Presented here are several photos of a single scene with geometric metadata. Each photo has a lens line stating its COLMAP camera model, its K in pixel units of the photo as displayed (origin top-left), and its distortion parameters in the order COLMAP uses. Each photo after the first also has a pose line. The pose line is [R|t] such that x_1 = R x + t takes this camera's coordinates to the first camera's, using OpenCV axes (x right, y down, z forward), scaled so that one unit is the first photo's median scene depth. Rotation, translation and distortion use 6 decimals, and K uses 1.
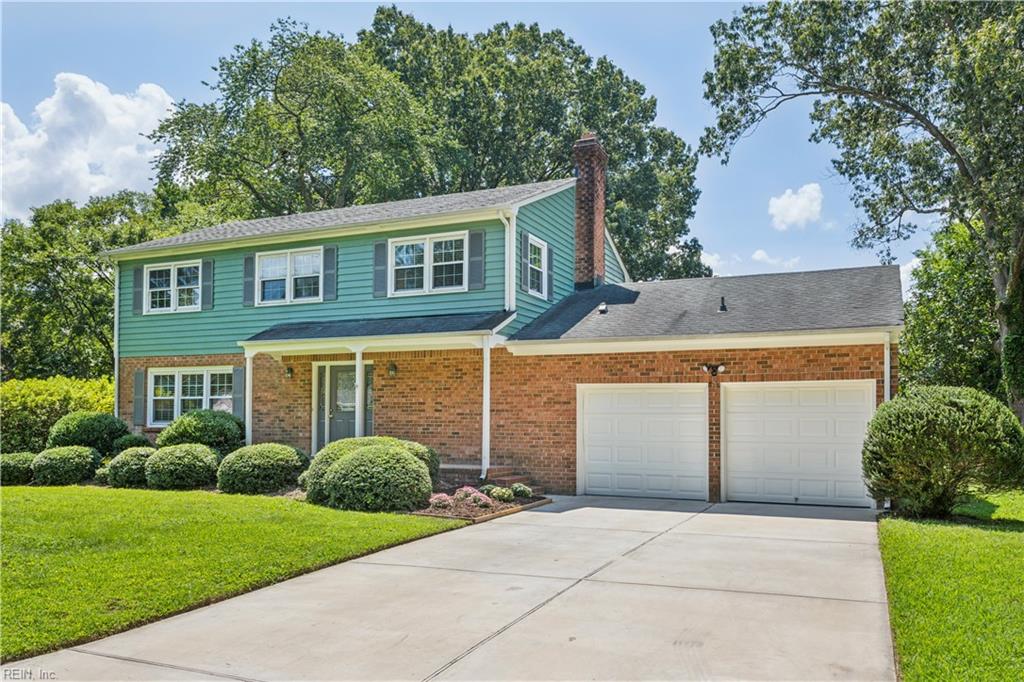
lens RADIAL K [[787.4, 0, 511.9], [0, 787.4, 336.4], [0, 0, 1]] dist [-0.003334, 0.005509]
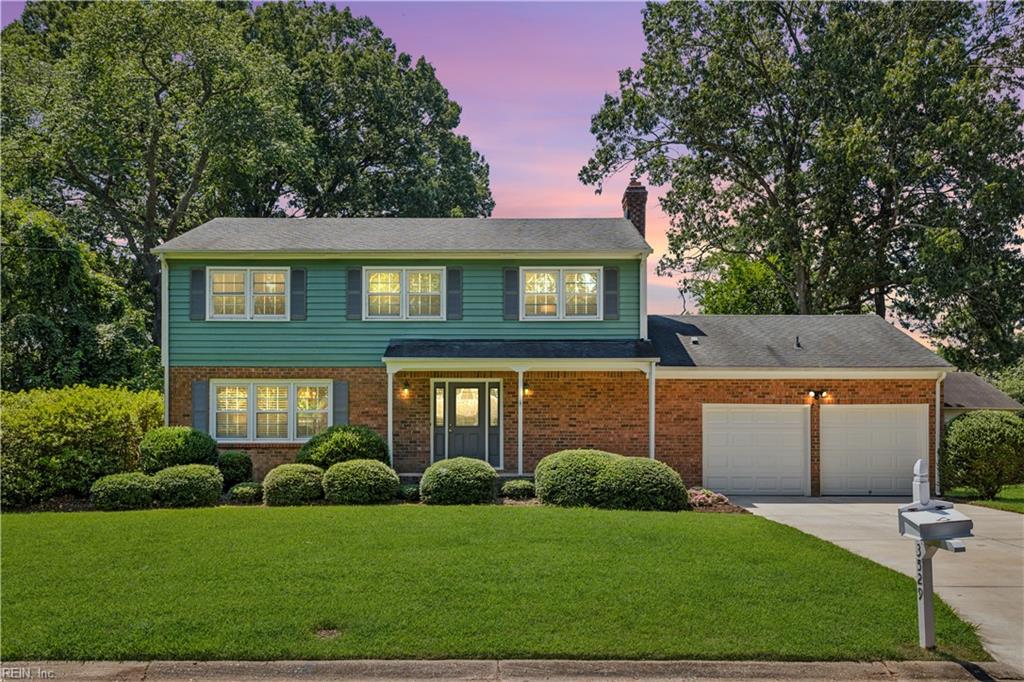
lens RADIAL K [[860.4, 0, 511.9], [0, 860.4, 344.9], [0, 0, 1]] dist [0.012074, -0.000493]
pose [[0.912293, 0.036213, 0.407933, -0.682675], [-0.040015, 0.999199, 0.000788, -0.017861], [-0.407578, -0.017042, 0.913011, -0.078092]]
